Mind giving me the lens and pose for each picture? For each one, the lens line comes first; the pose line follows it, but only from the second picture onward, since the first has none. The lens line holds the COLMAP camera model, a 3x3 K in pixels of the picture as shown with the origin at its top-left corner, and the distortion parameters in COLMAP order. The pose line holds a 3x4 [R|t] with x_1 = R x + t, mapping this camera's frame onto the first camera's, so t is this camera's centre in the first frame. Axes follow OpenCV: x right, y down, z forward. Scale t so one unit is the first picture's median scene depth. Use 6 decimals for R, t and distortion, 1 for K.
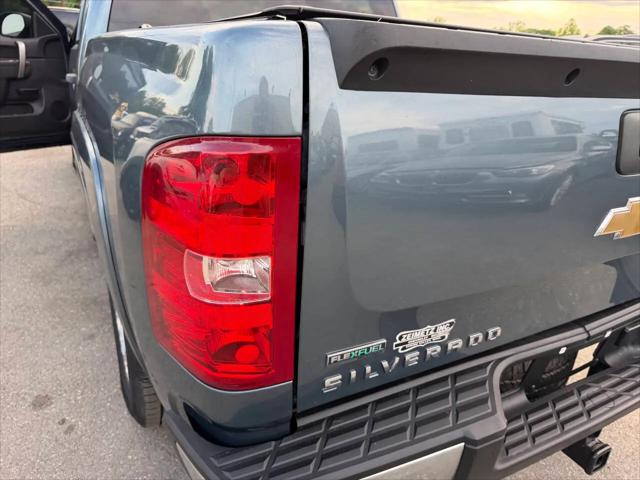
lens RADIAL K [[460.3, 0, 326.8], [0, 460.3, 242.0], [0, 0, 1]] dist [-0.010518, -0.005066]
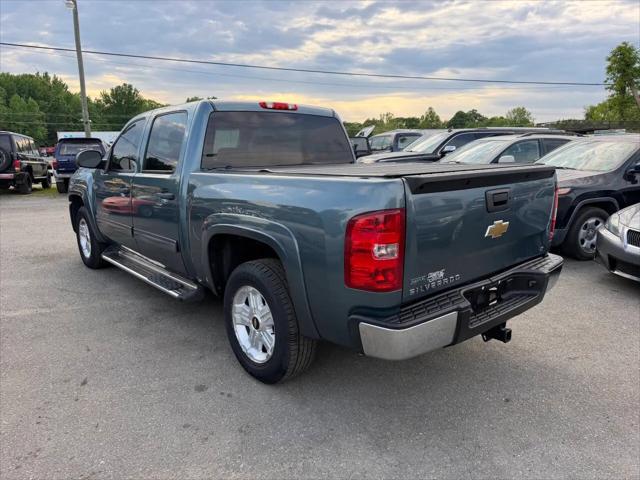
lens RADIAL K [[450.9, 0, 320.0], [0, 450.9, 240.0], [0, 0, 1]] dist [0.034989, -0.040800]
pose [[0.974808, -0.108539, 0.194854, -0.963676], [0.143164, 0.974380, -0.173458, 0.361850], [-0.171035, 0.196985, 0.965373, -1.527171]]
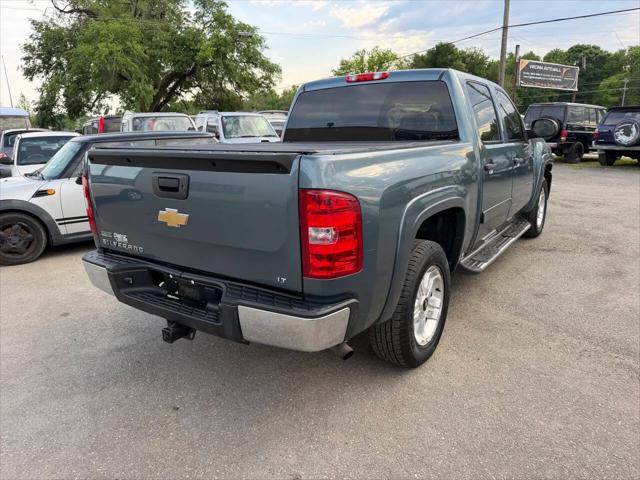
lens RADIAL K [[457.9, 0, 320.0], [0, 457.9, 240.0], [0, 0, 1]] dist [0.000183, -0.010263]
pose [[0.446303, 0.152291, -0.881828, 3.618797], [-0.303601, 0.952737, 0.010881, -0.235896], [0.841808, 0.262868, 0.471445, 0.660302]]
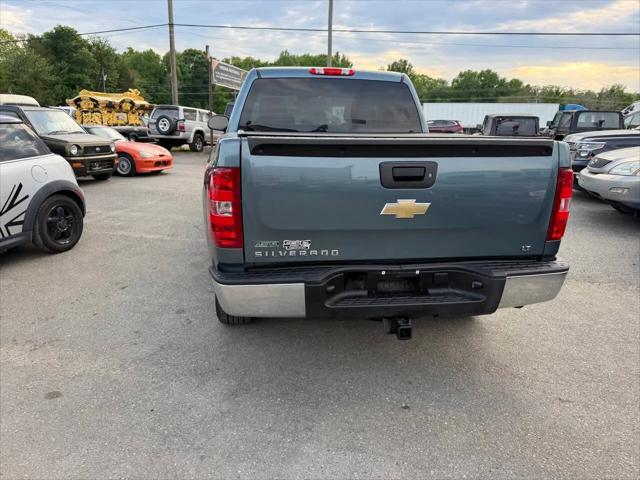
lens RADIAL K [[450.9, 0, 320.0], [0, 450.9, 240.0], [0, 0, 1]] dist [0.034989, -0.040800]
pose [[0.939209, 0.048667, -0.339880, 1.208600], [-0.099795, 0.985861, -0.134604, 0.509719], [0.328524, 0.160340, 0.930786, -1.369351]]
